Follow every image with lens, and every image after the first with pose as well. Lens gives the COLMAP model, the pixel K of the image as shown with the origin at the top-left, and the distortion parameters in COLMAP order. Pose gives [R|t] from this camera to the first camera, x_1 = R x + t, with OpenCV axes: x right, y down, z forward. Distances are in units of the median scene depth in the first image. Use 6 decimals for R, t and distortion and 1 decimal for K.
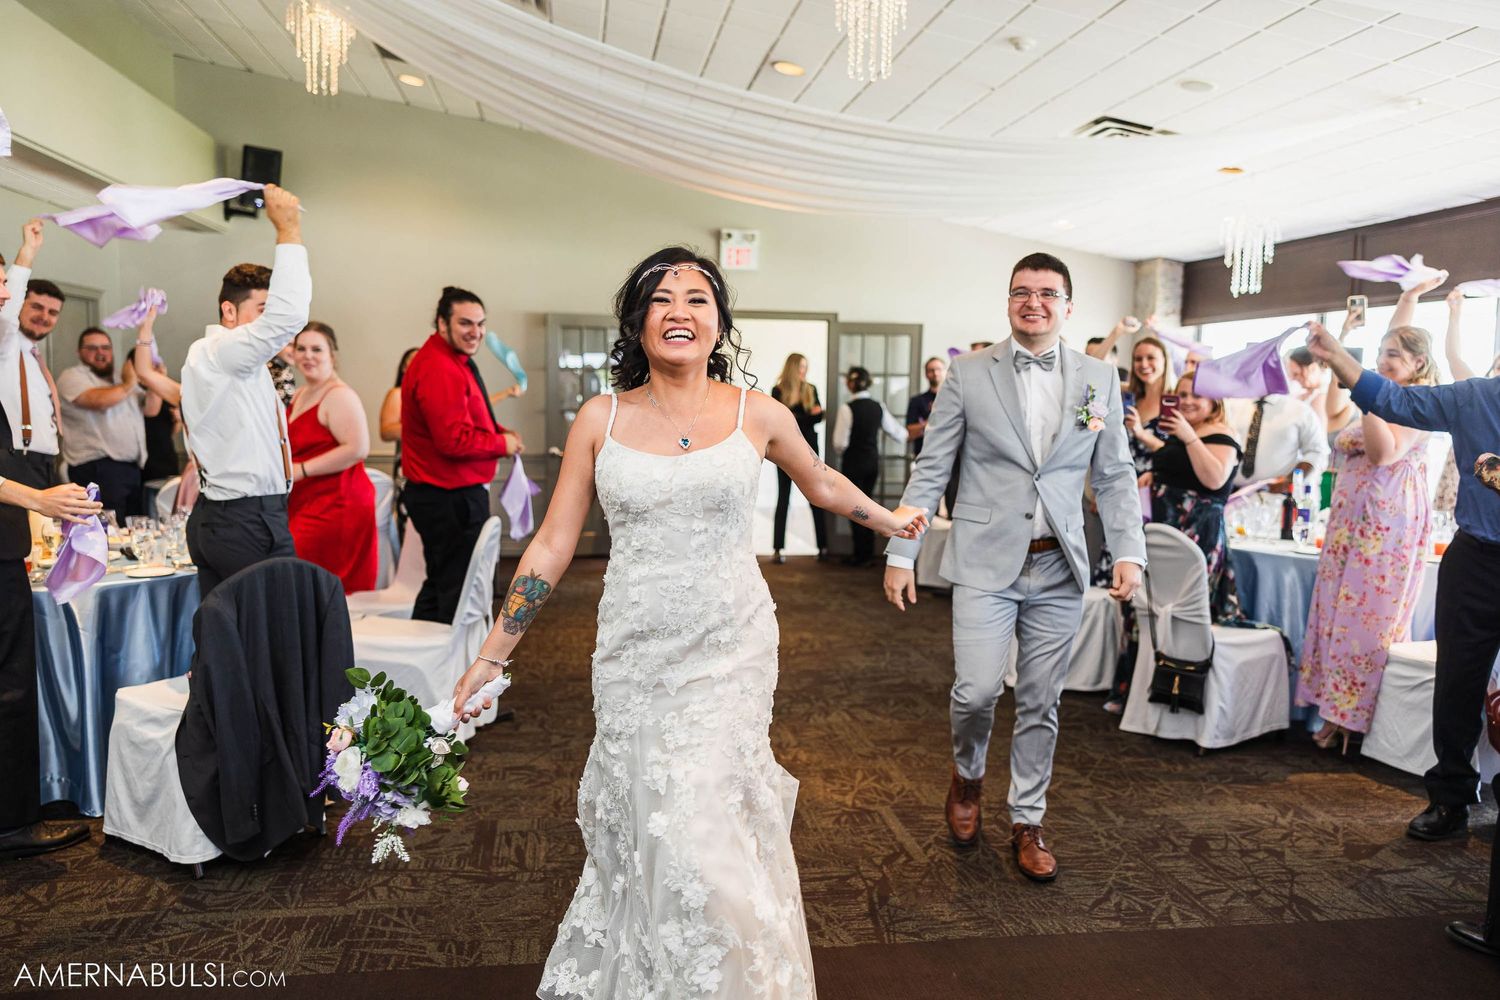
lens RADIAL K [[1152.0, 0, 739.8], [0, 1152.0, 493.1], [0, 0, 1]] dist [0.001329, 0.004243]
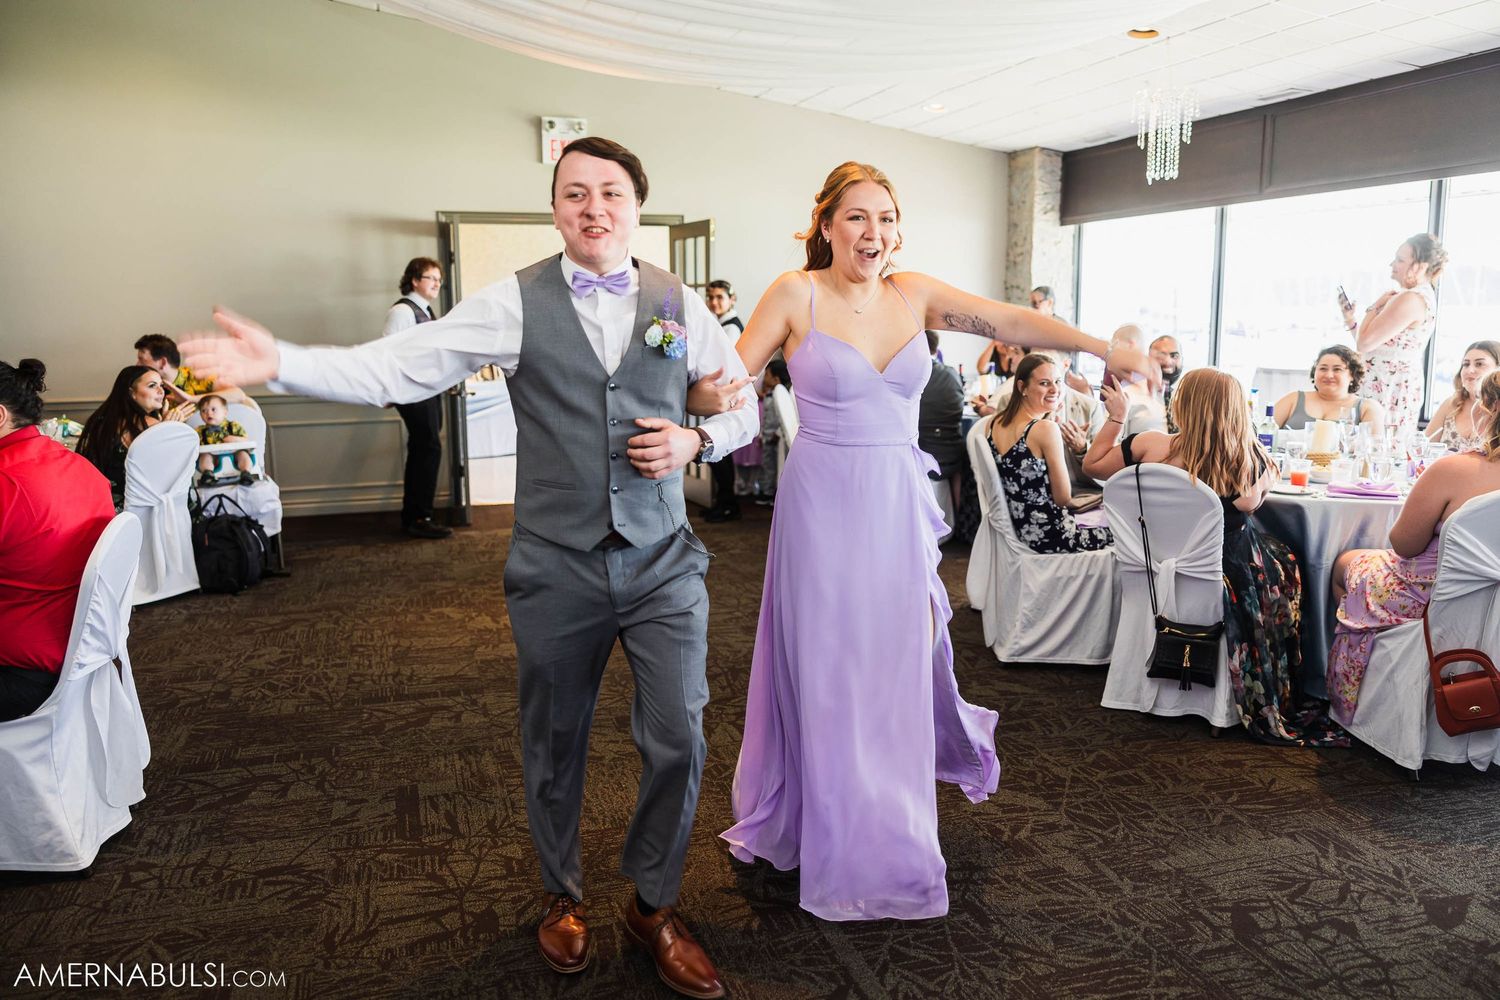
lens RADIAL K [[1152.0, 0, 743.5], [0, 1152.0, 485.1], [0, 0, 1]] dist [0.001329, 0.004243]
pose [[0.989053, -0.047696, 0.139638, -0.001988], [0.038401, 0.996910, 0.068523, -0.028166], [-0.142475, -0.062411, 0.987829, 0.298212]]
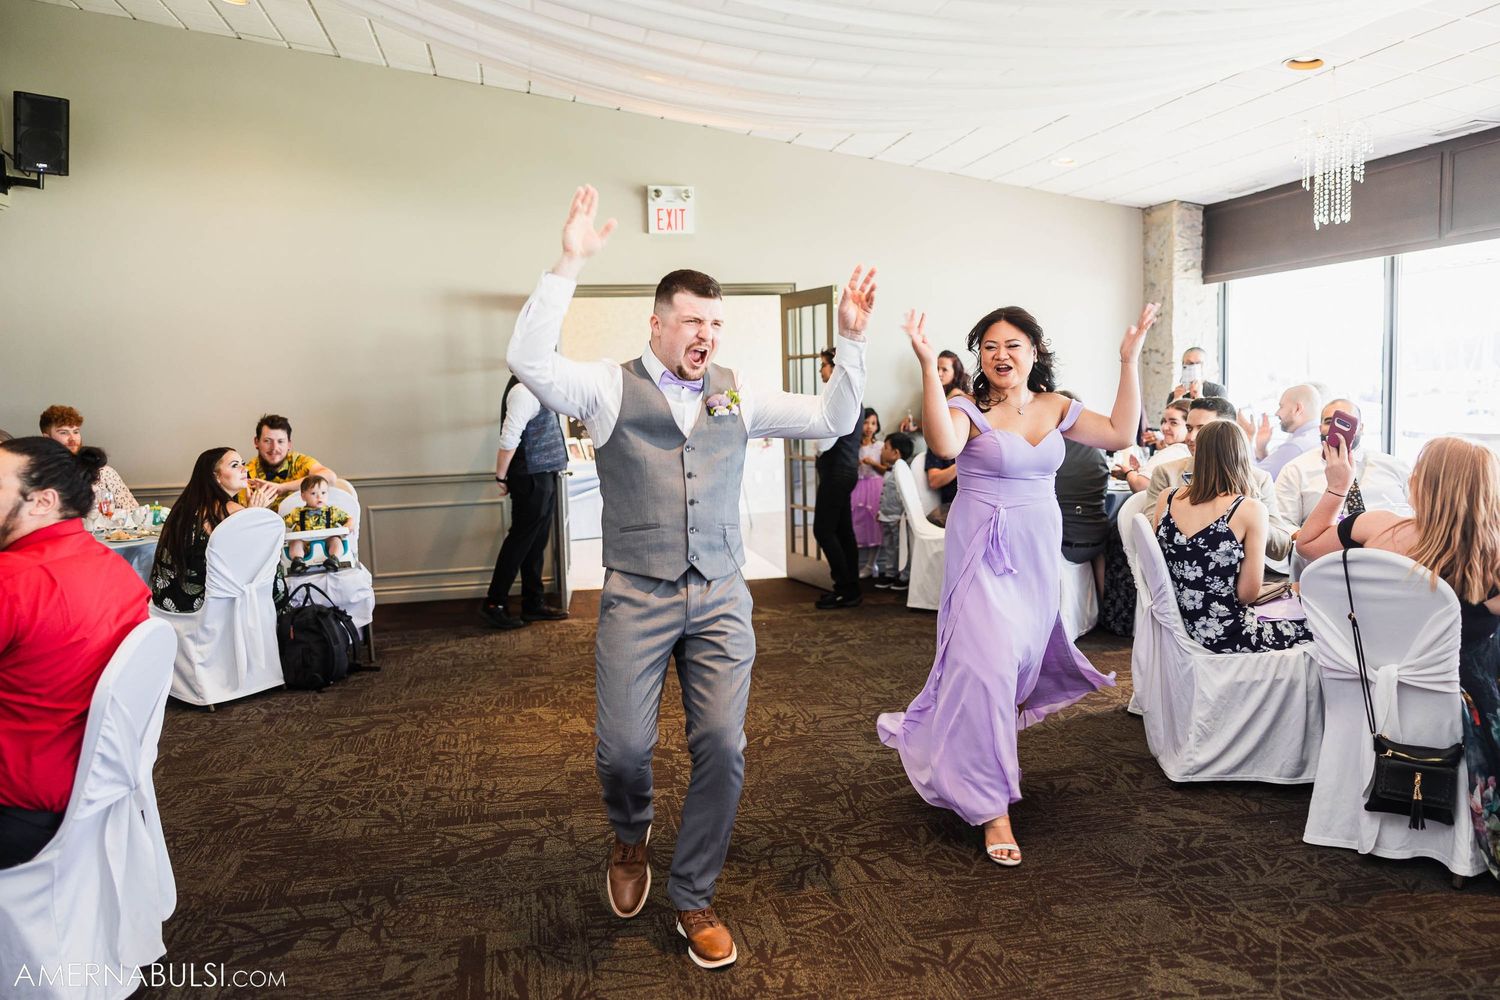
lens RADIAL K [[1152.0, 0, 756.6], [0, 1152.0, 492.0], [0, 0, 1]] dist [0.001329, 0.004243]
pose [[0.997226, -0.050932, 0.054277, 0.011980], [0.050714, 0.998699, 0.005389, -0.031588], [-0.054481, -0.002621, 0.998511, 0.423443]]
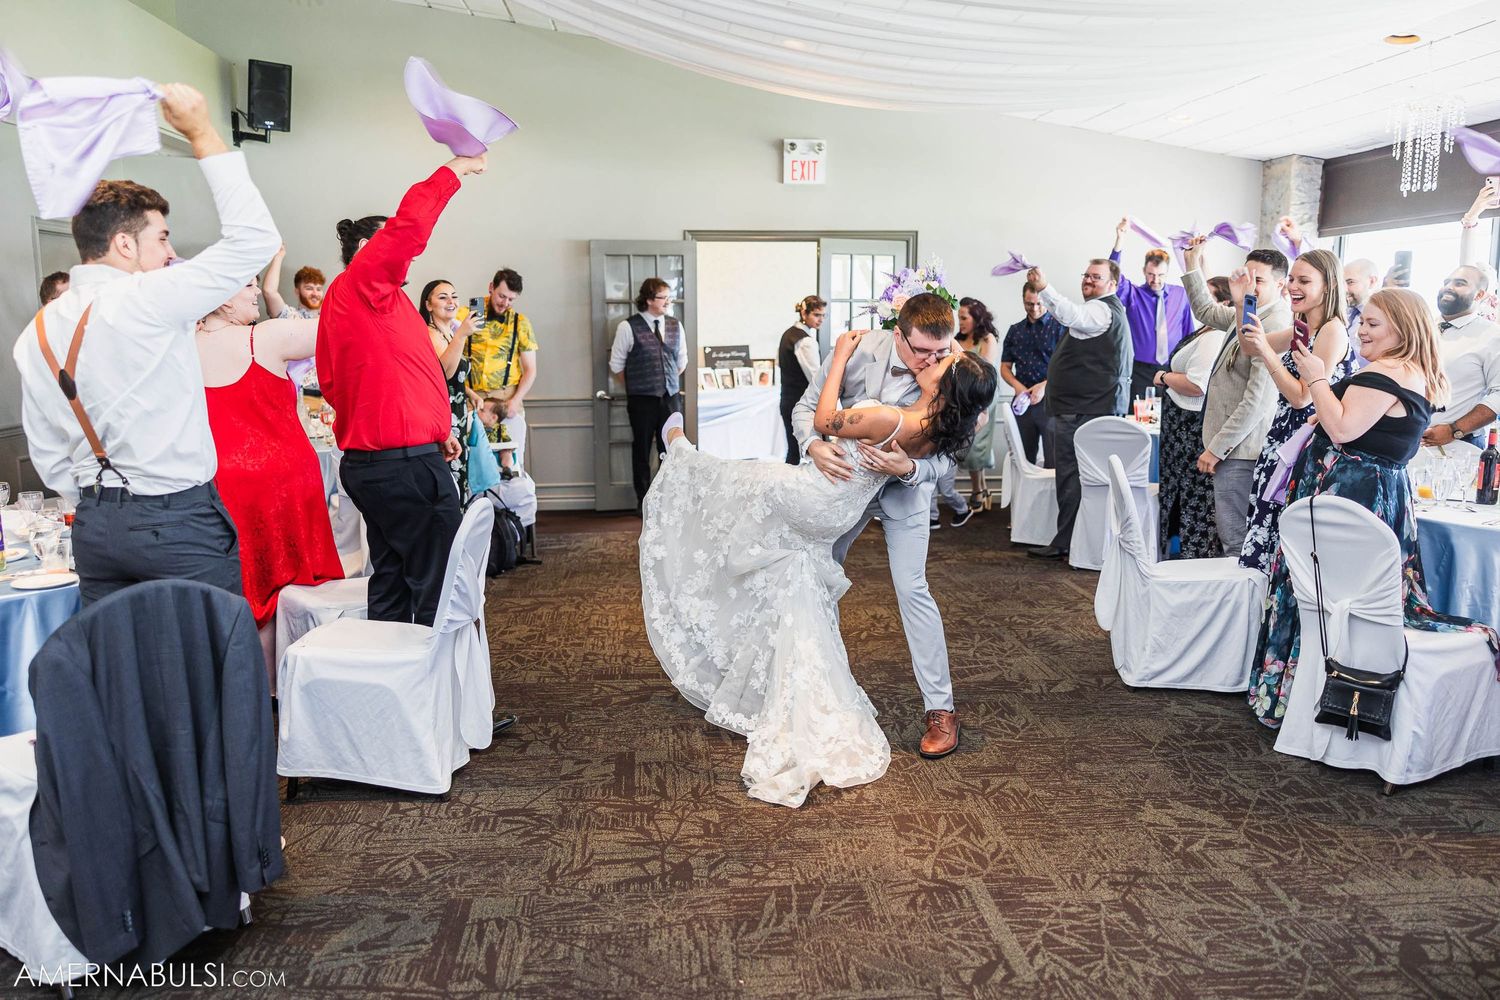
lens RADIAL K [[1152.0, 0, 741.2], [0, 1152.0, 494.9], [0, 0, 1]] dist [0.001329, 0.004243]
pose [[0.997351, -0.010930, -0.071915, 0.026694], [0.015625, 0.997759, 0.065063, -0.033011], [0.071043, -0.066014, 0.995286, 0.227650]]
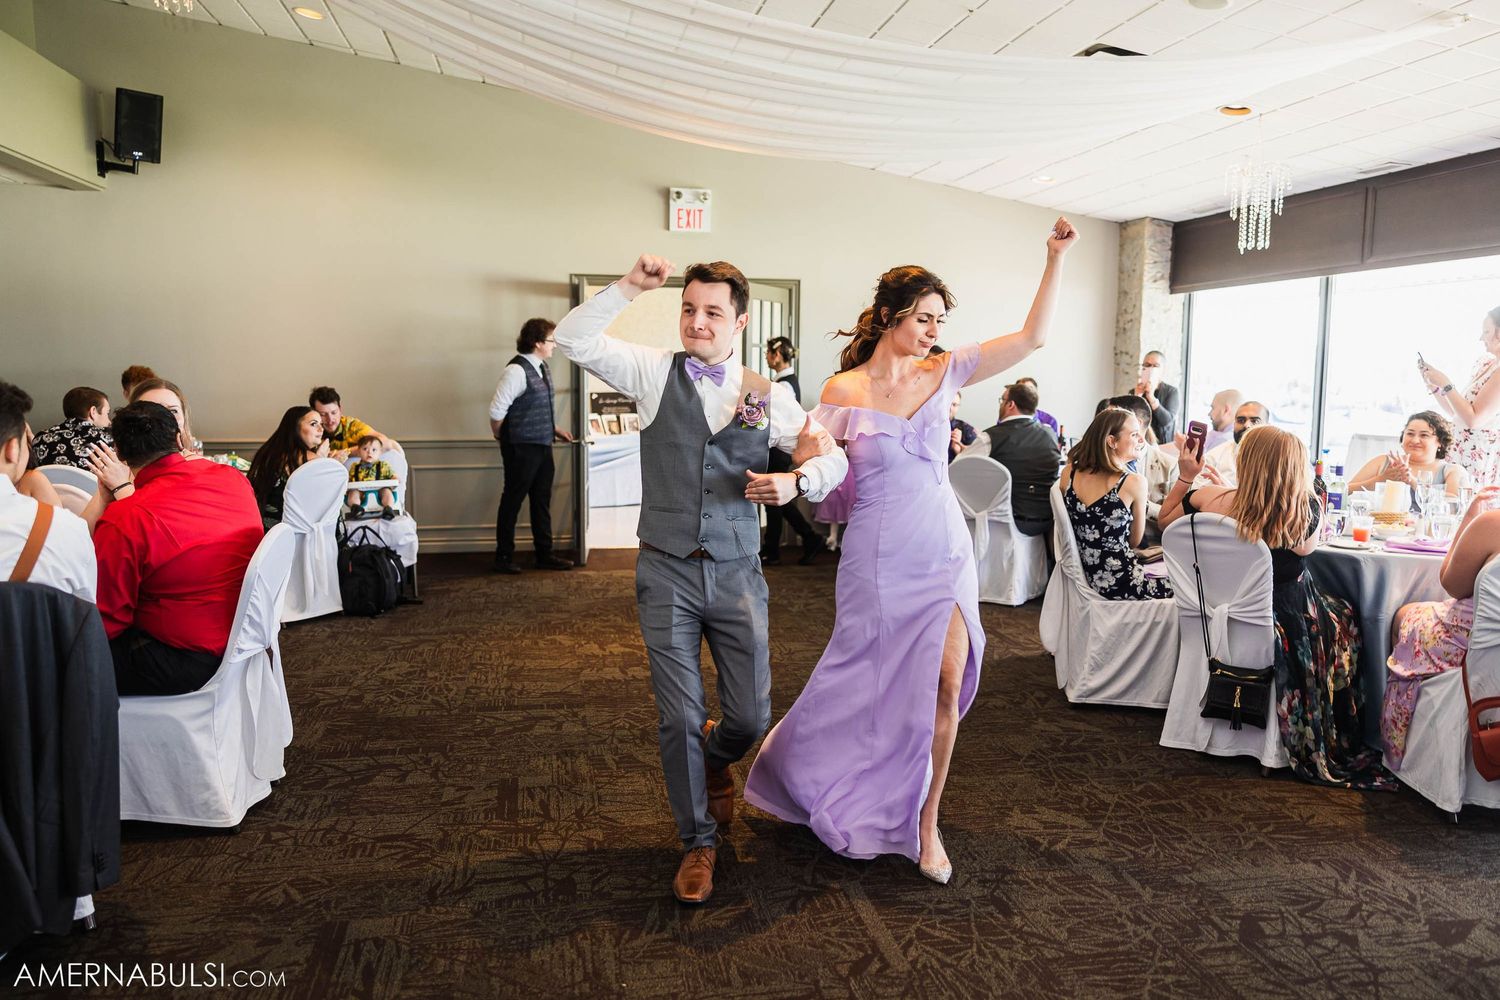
lens RADIAL K [[1152.0, 0, 763.9], [0, 1152.0, 501.5], [0, 0, 1]] dist [0.001329, 0.004243]
pose [[0.998898, -0.013969, 0.044799, 0.030842], [0.012903, 0.999629, 0.023997, -0.008675], [-0.045118, -0.023392, 0.998708, 0.204670]]
